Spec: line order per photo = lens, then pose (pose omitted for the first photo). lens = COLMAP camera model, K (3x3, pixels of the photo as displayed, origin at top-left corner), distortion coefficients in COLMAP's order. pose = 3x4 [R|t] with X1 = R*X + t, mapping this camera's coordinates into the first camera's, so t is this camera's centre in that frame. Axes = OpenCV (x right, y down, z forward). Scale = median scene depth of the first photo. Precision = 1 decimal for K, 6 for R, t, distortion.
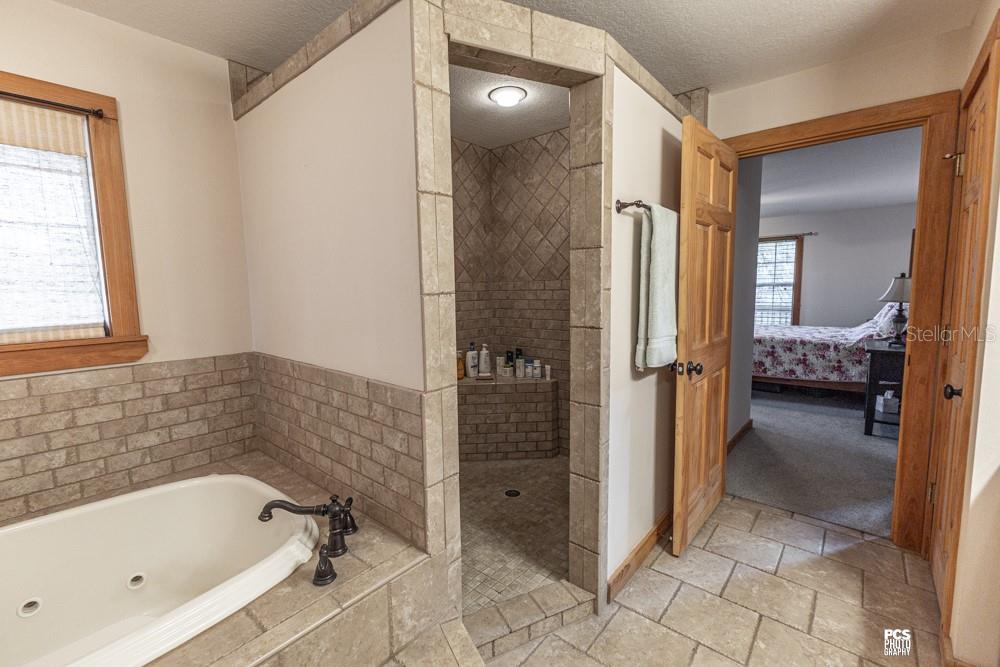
lens RADIAL K [[429.2, 0, 490.2], [0, 429.2, 328.5], [0, 0, 1]] dist [0.014853, -0.006162]
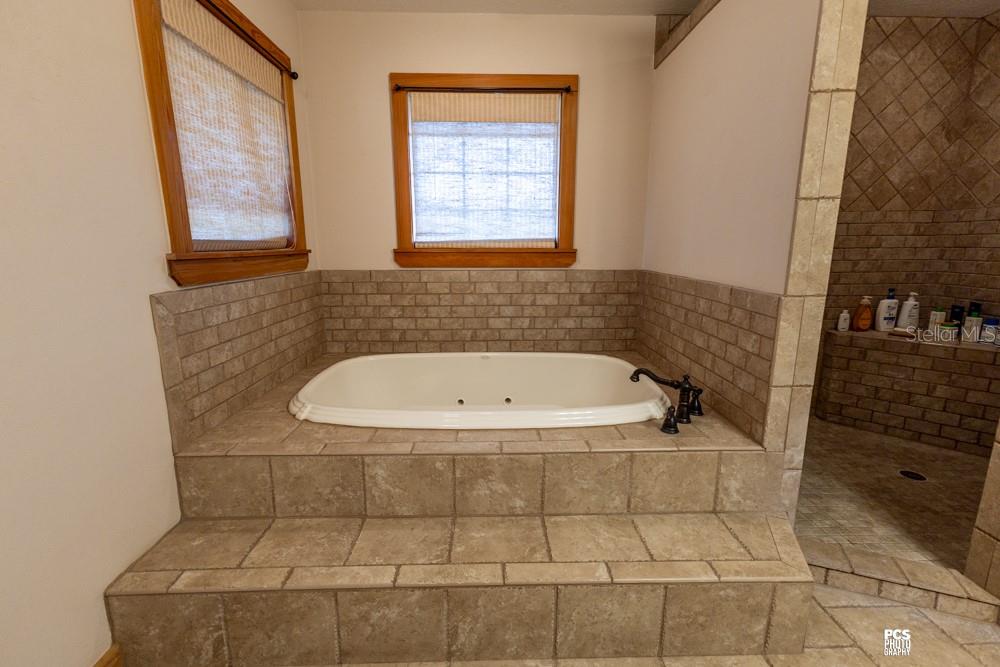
lens RADIAL K [[429.2, 0, 503.4], [0, 429.2, 334.2], [0, 0, 1]] dist [0.014853, -0.006162]
pose [[0.679302, 0.166855, -0.714638, 0.091662], [-0.078776, 0.984762, 0.155044, 0.078969], [0.729619, -0.049025, 0.682095, -0.139441]]
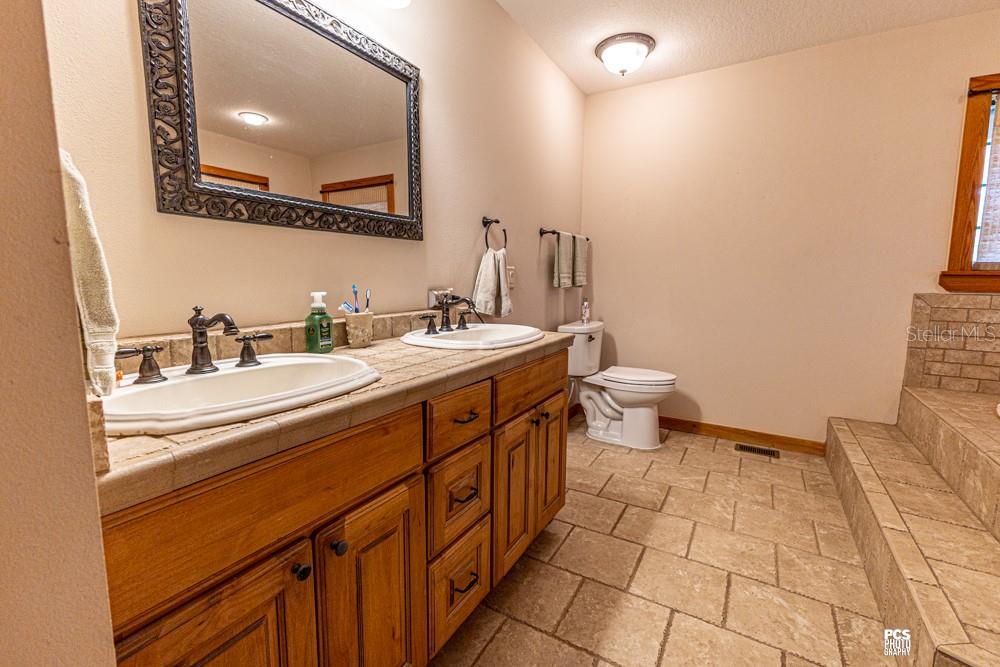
lens RADIAL K [[429.2, 0, 499.4], [0, 429.2, 329.3], [0, 0, 1]] dist [0.014853, -0.006162]
pose [[-0.984979, 0.034298, -0.169236, 0.738215], [-0.001441, 0.978409, 0.206674, -0.004796], [0.172671, 0.203813, -0.963662, 1.225038]]
